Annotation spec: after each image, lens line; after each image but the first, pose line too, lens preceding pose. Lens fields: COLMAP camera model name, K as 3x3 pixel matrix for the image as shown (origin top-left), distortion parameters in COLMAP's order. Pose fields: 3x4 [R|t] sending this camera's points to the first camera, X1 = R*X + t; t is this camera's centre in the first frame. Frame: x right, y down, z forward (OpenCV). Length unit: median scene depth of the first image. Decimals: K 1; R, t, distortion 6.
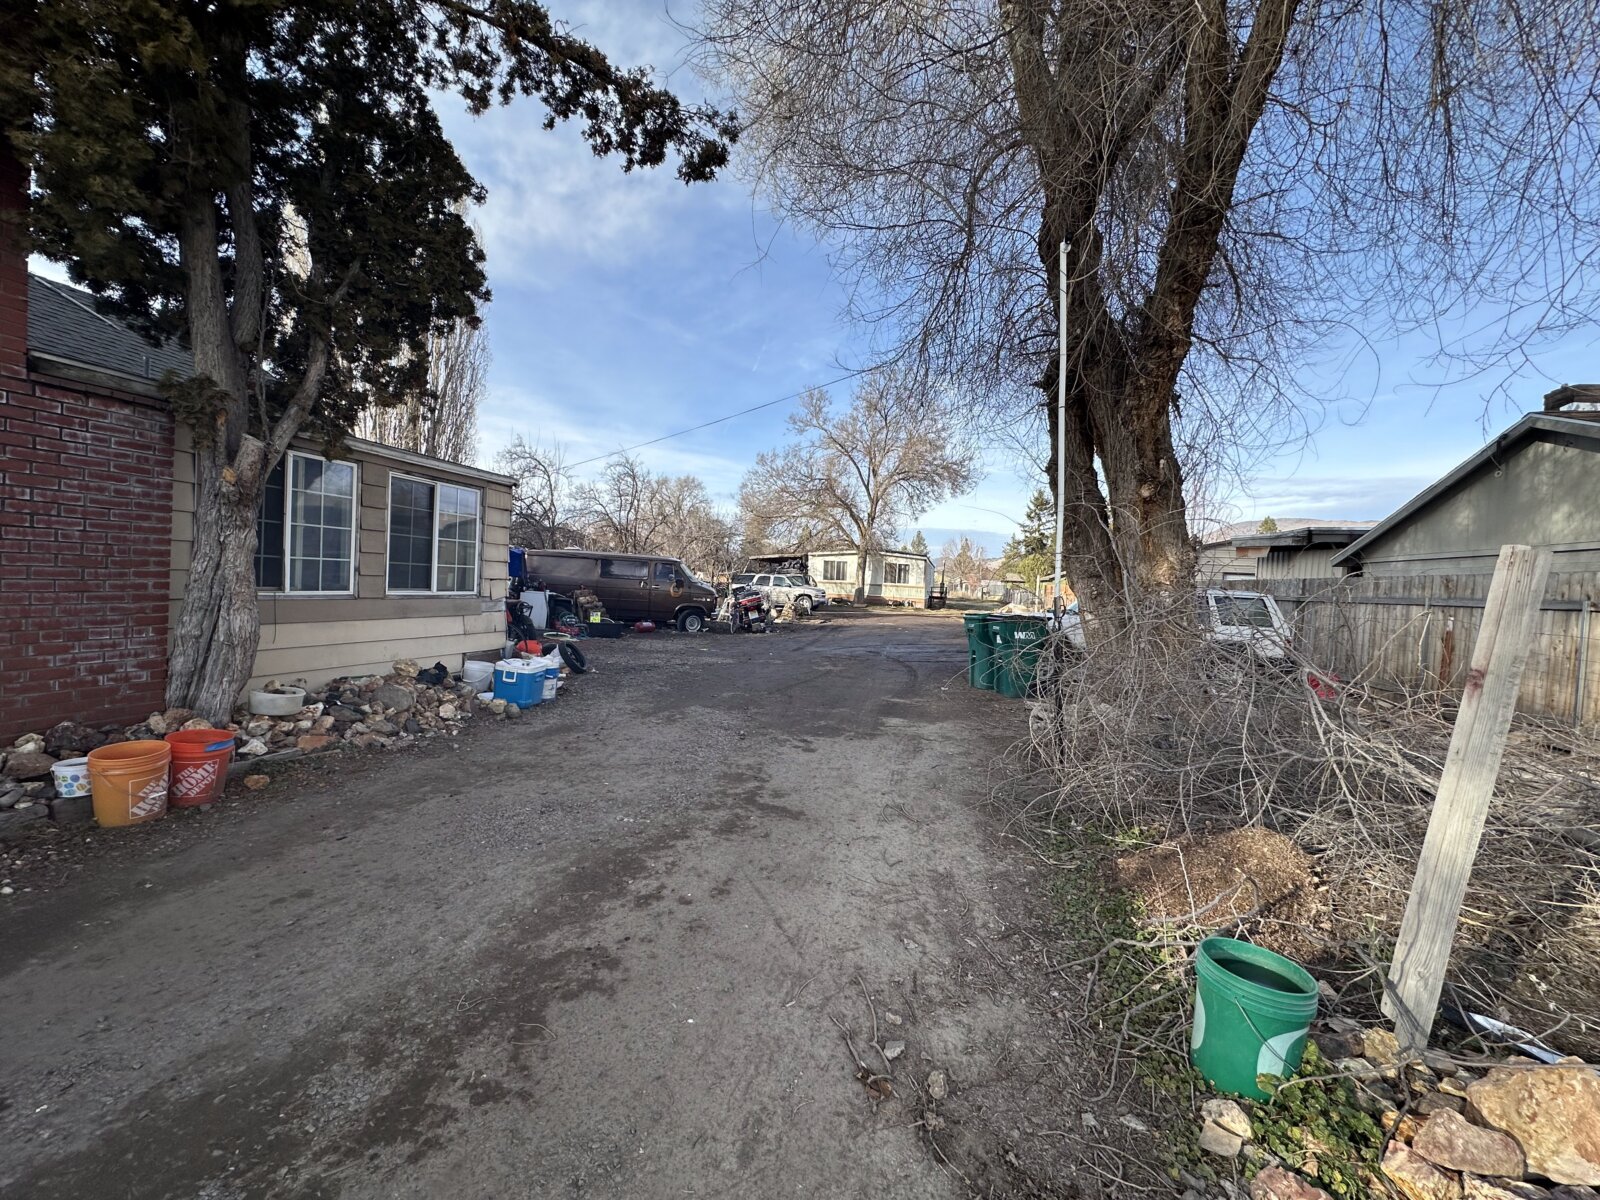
lens RADIAL K [[639.2, 0, 799.4], [0, 639.2, 598.0], [0, 0, 1]] dist [-0.005858, 0.001412]
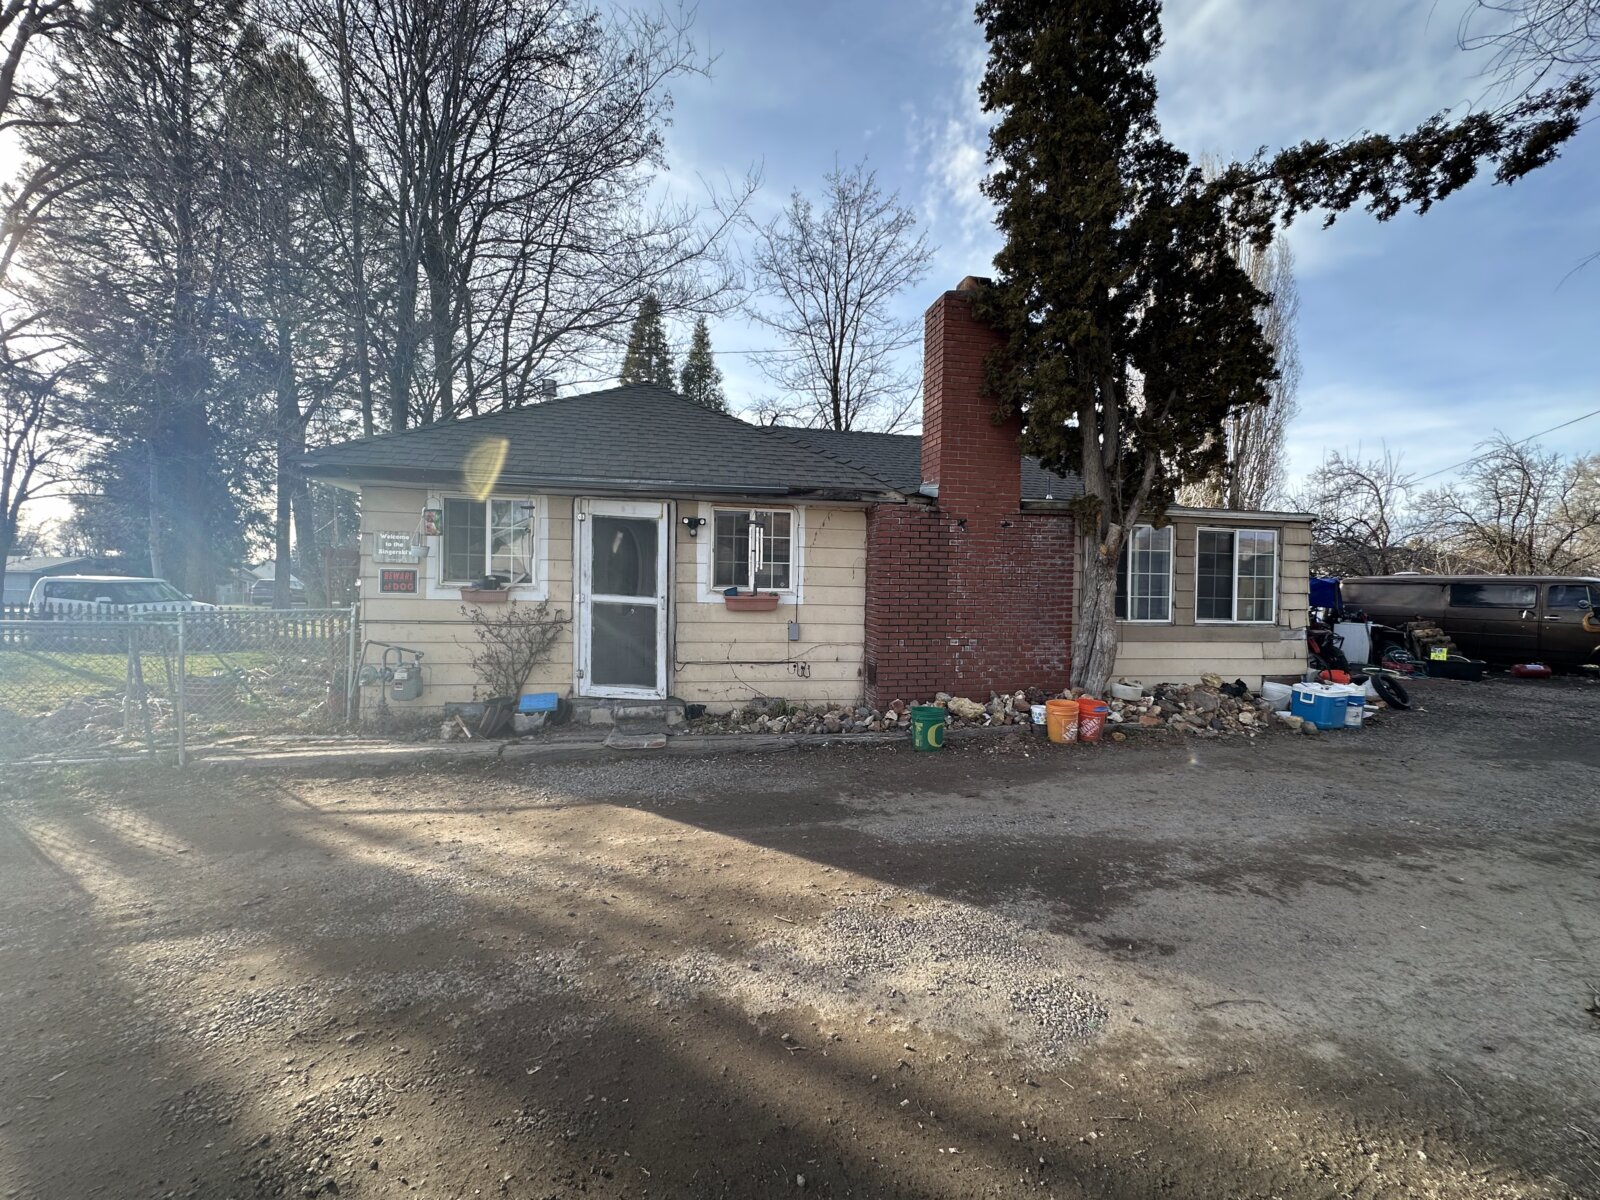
lens RADIAL K [[639.2, 0, 800.6], [0, 639.2, 602.2], [0, 0, 1]] dist [-0.005858, 0.001412]
pose [[0.432601, -0.026011, -0.901210, 0.217121], [-0.015005, 0.999238, -0.036043, 0.015020], [0.901461, 0.029115, 0.431881, -0.354974]]
